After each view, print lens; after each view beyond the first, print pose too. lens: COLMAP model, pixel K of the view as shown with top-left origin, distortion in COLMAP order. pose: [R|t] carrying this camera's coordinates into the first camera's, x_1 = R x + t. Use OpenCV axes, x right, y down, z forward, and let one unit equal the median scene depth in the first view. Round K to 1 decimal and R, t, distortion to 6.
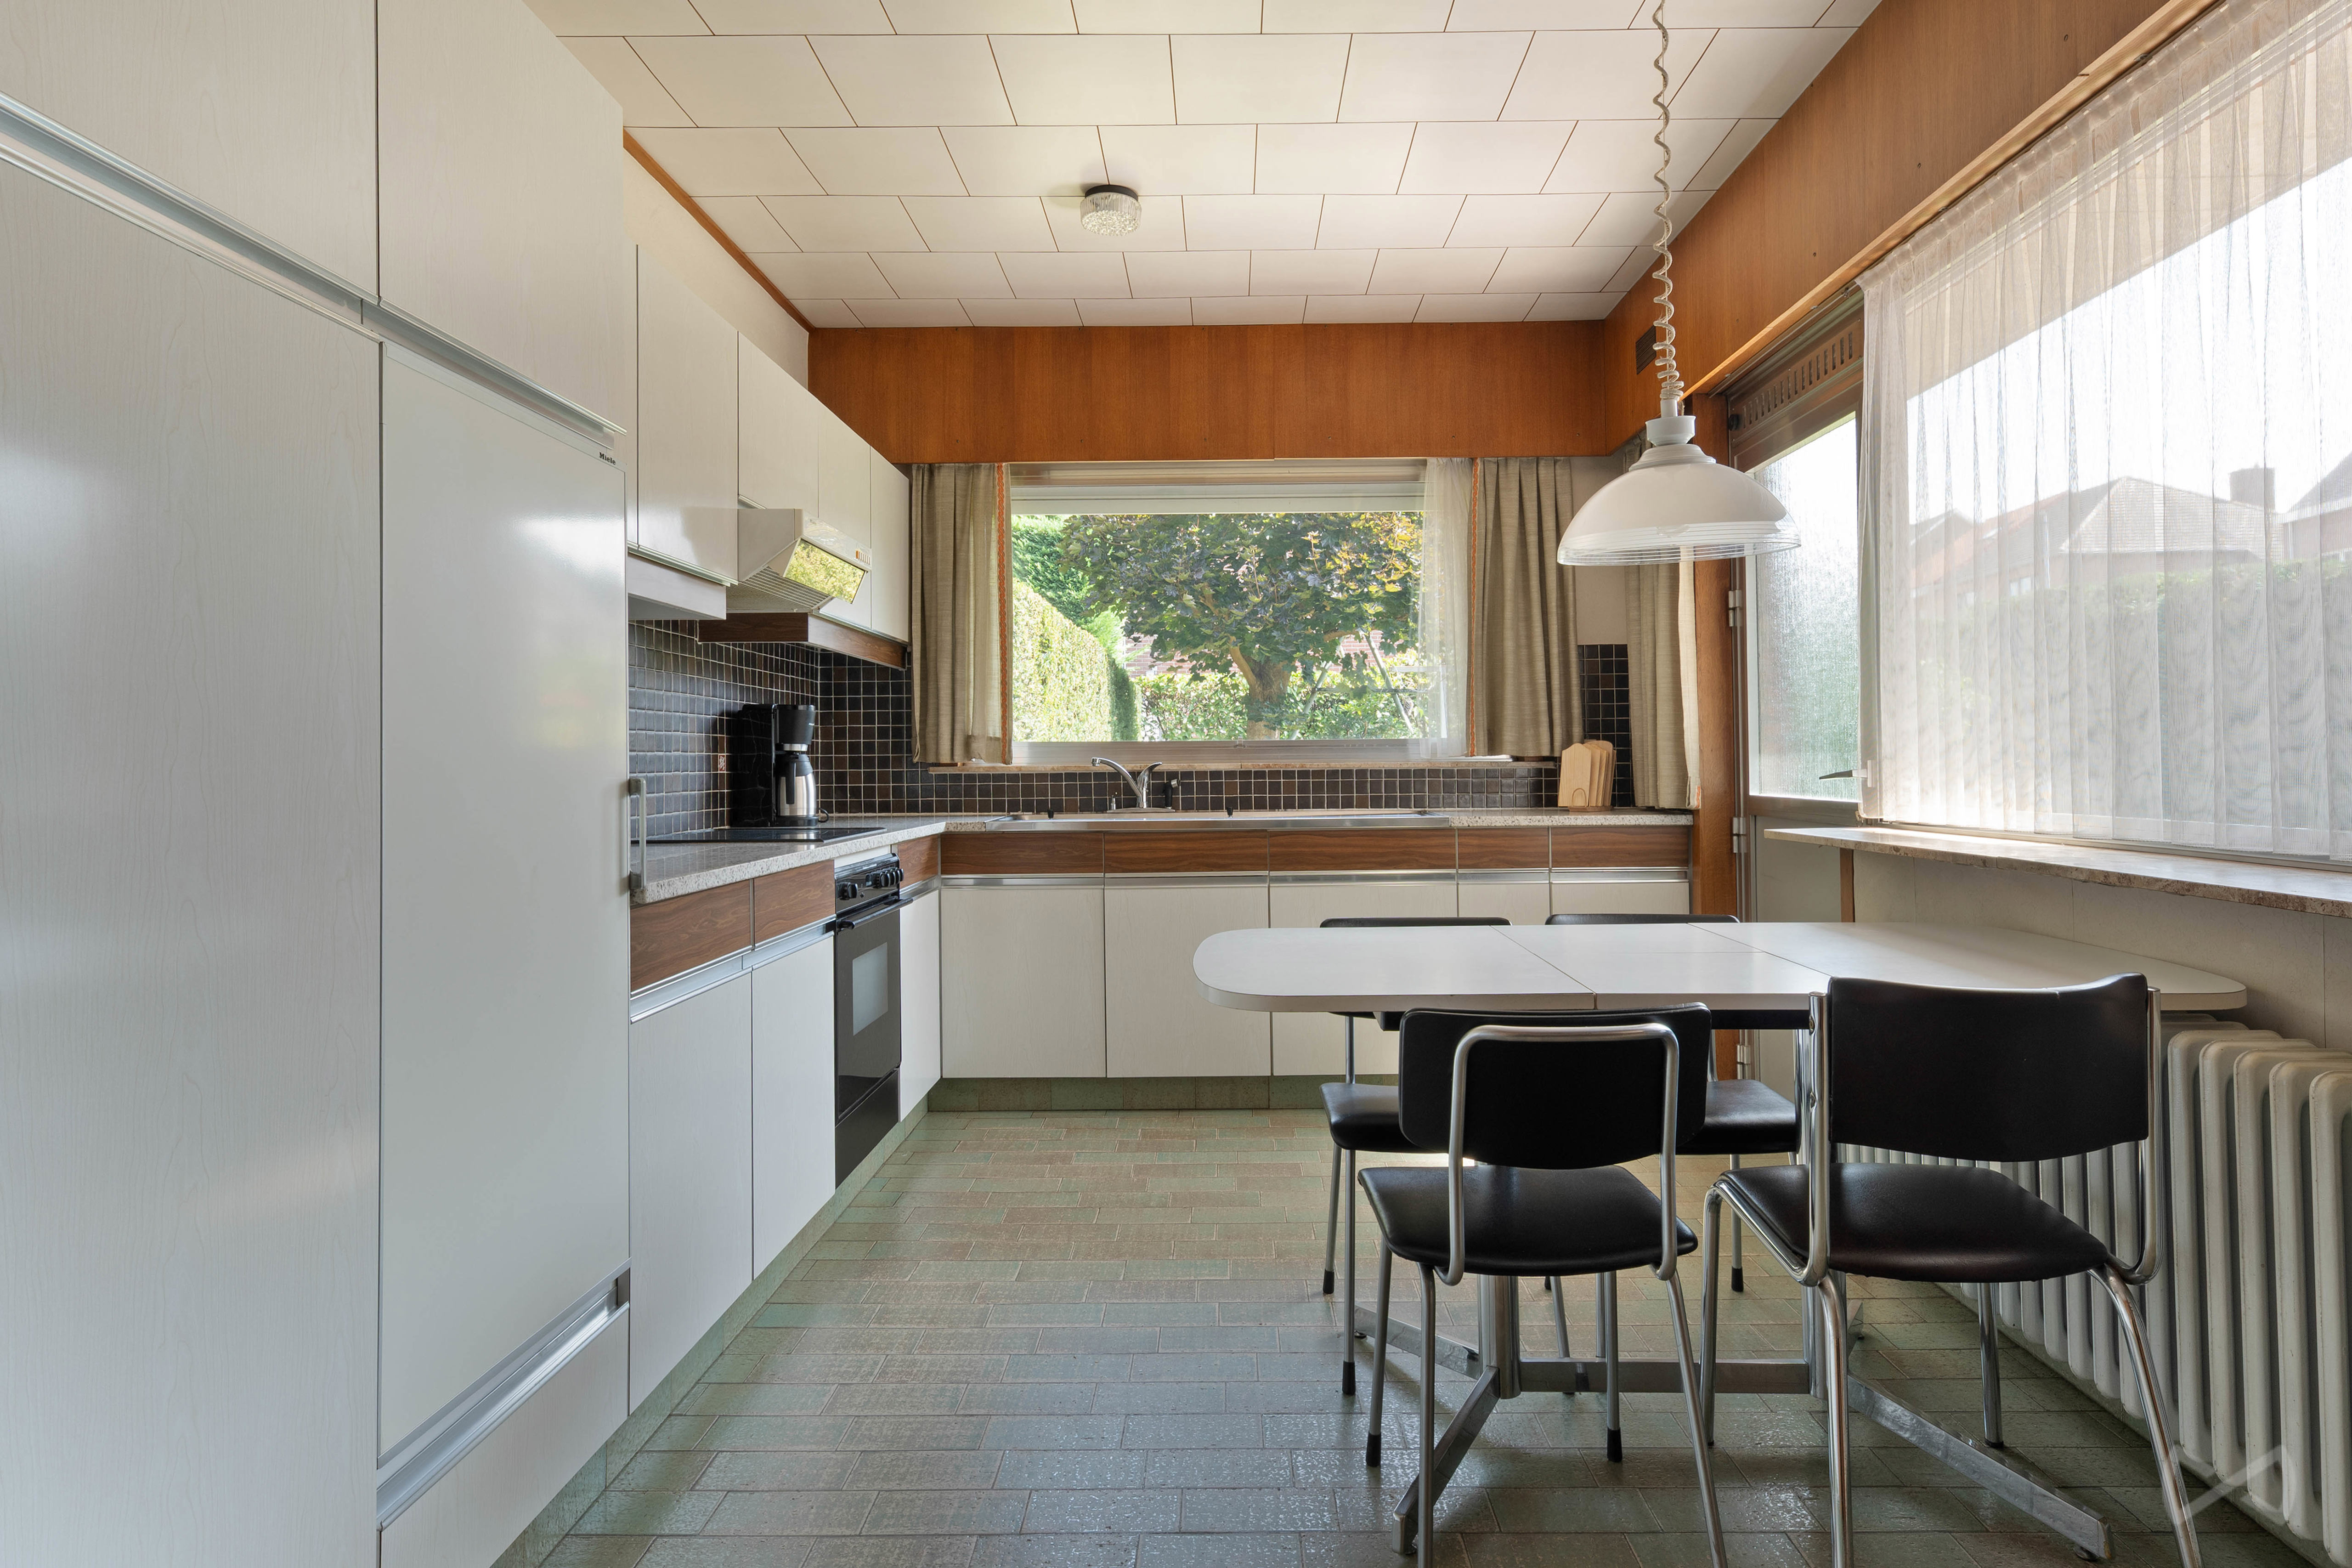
lens RADIAL K [[1346.2, 0, 1213.1], [0, 1346.2, 726.4], [0, 0, 1]] dist [0.001618, -0.000271]
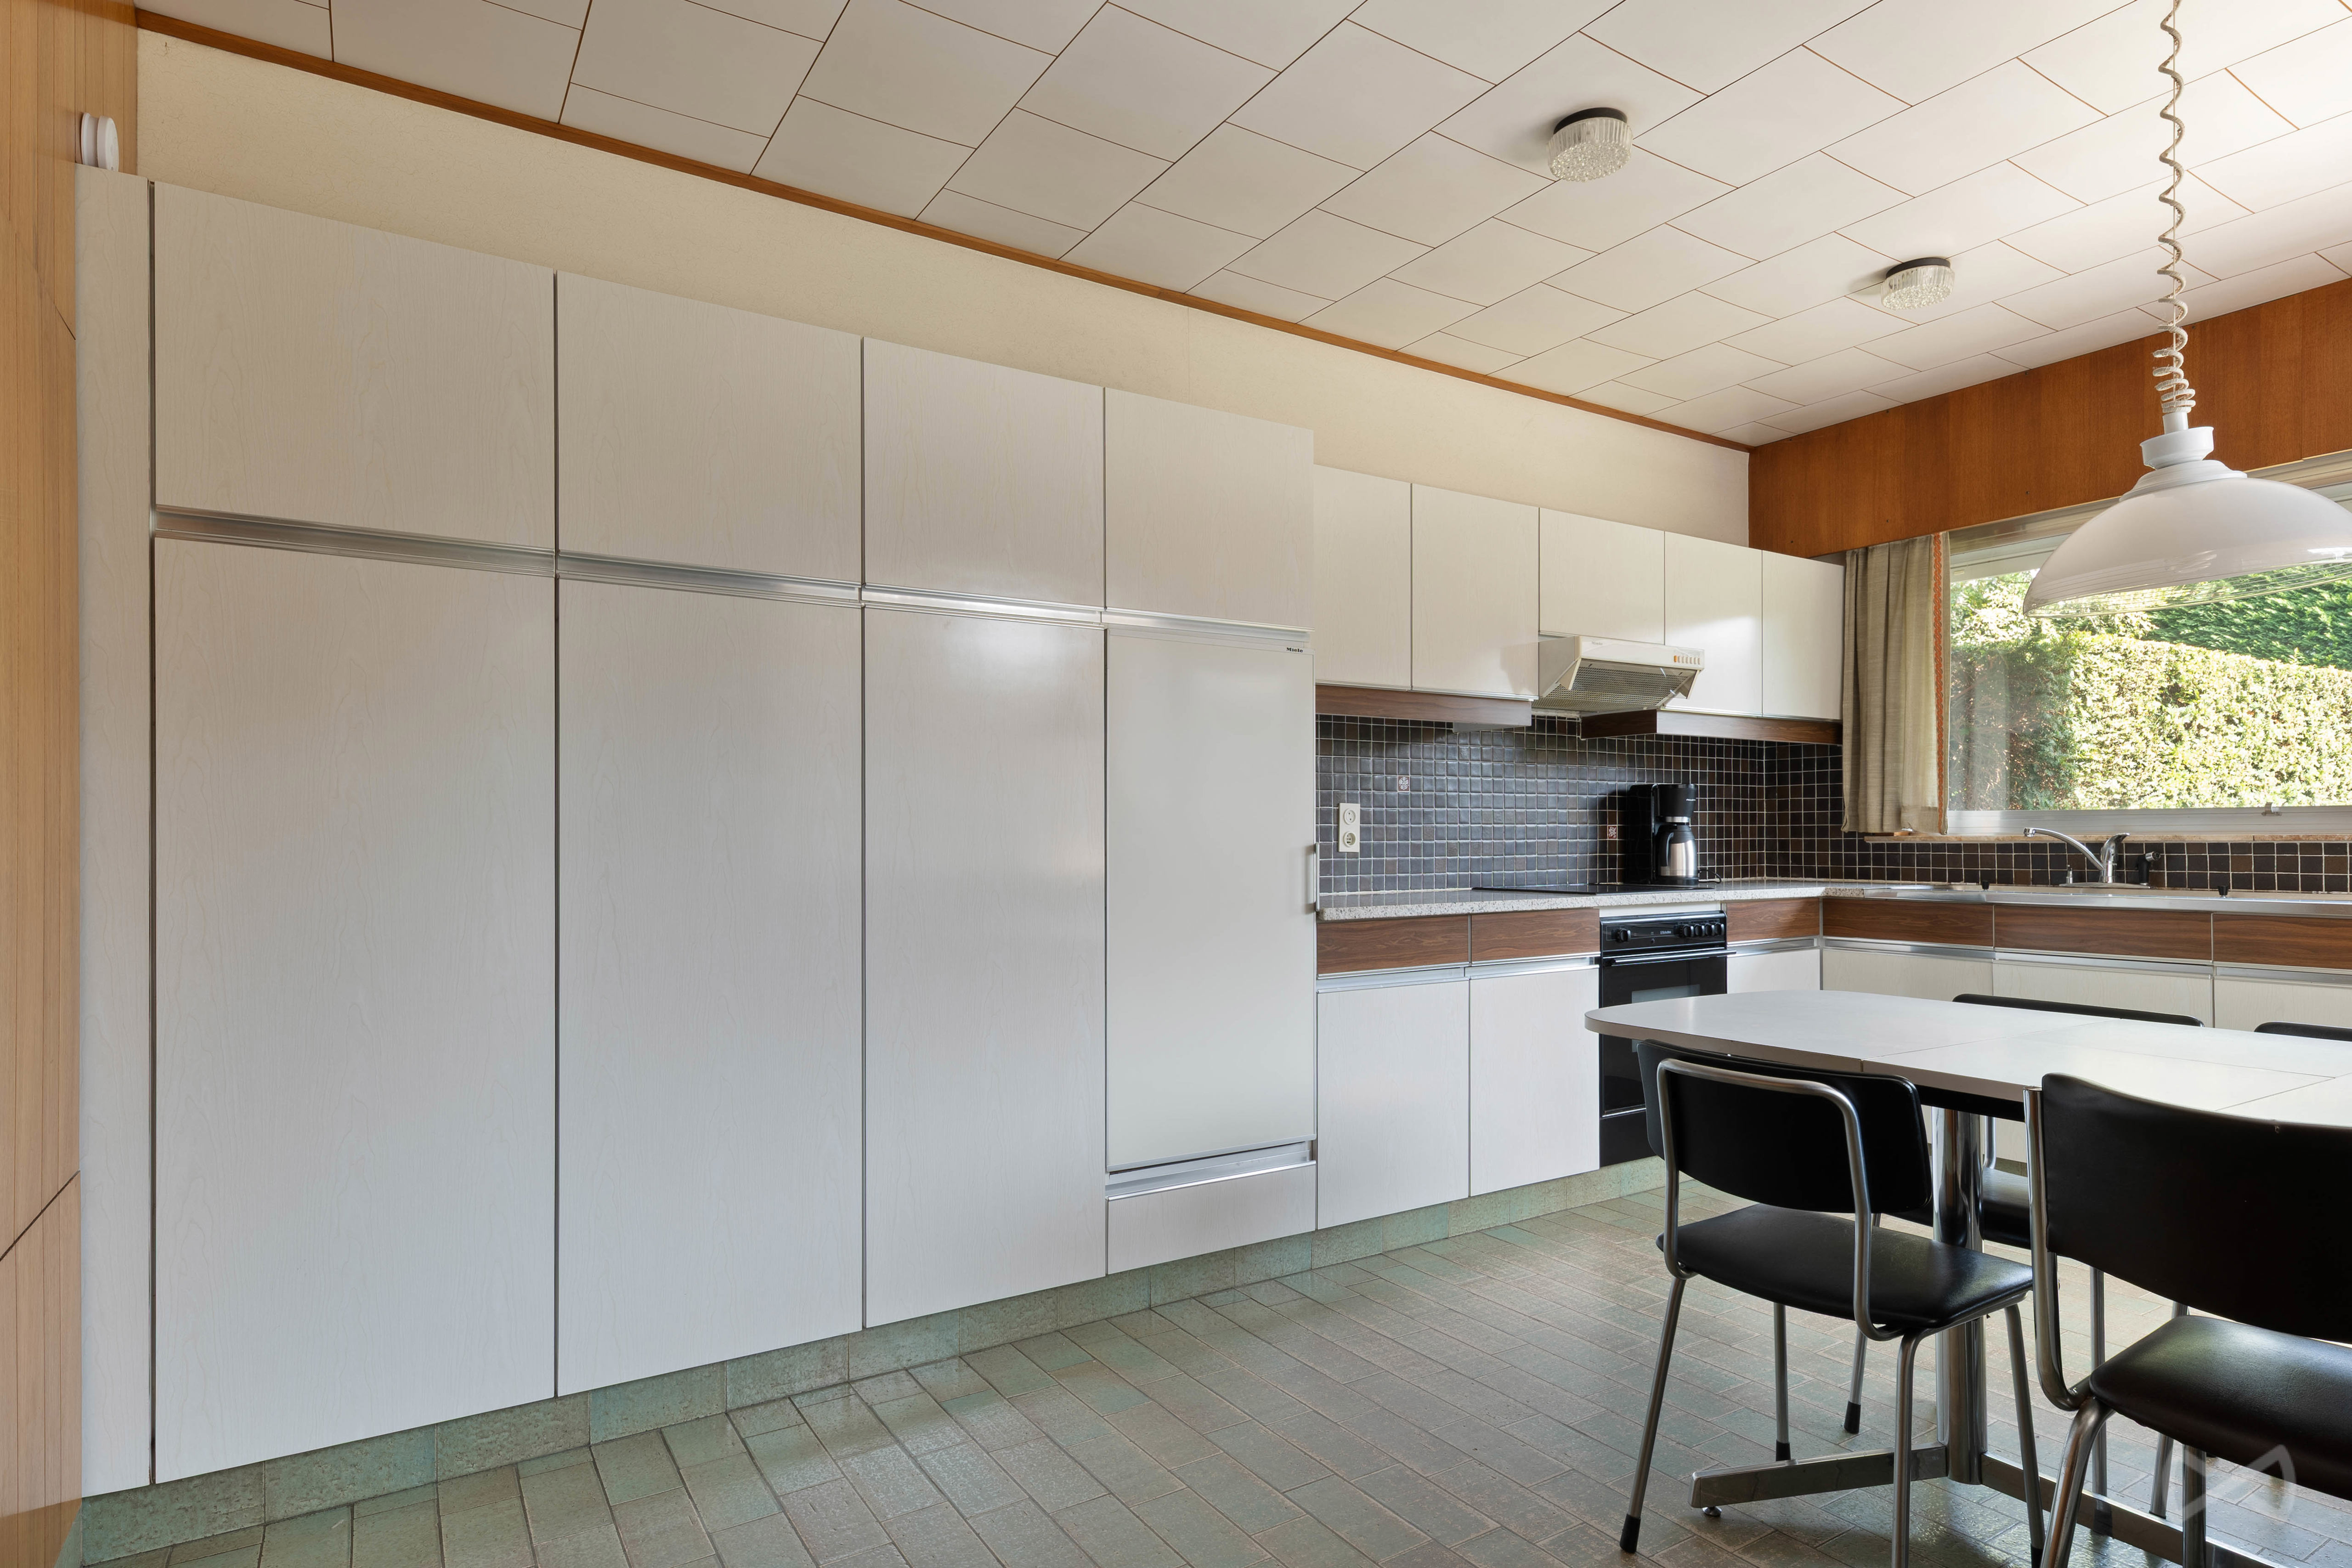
lens RADIAL K [[1268.4, 0, 1174.7], [0, 1268.4, 809.4], [0, 0, 1]] dist [-0.000197, 0.002215]
pose [[0.536667, -0.011409, -0.843717, 0.379211], [0.021528, 0.999768, 0.000174, -0.002895], [0.843520, -0.018257, 0.536788, 0.013143]]
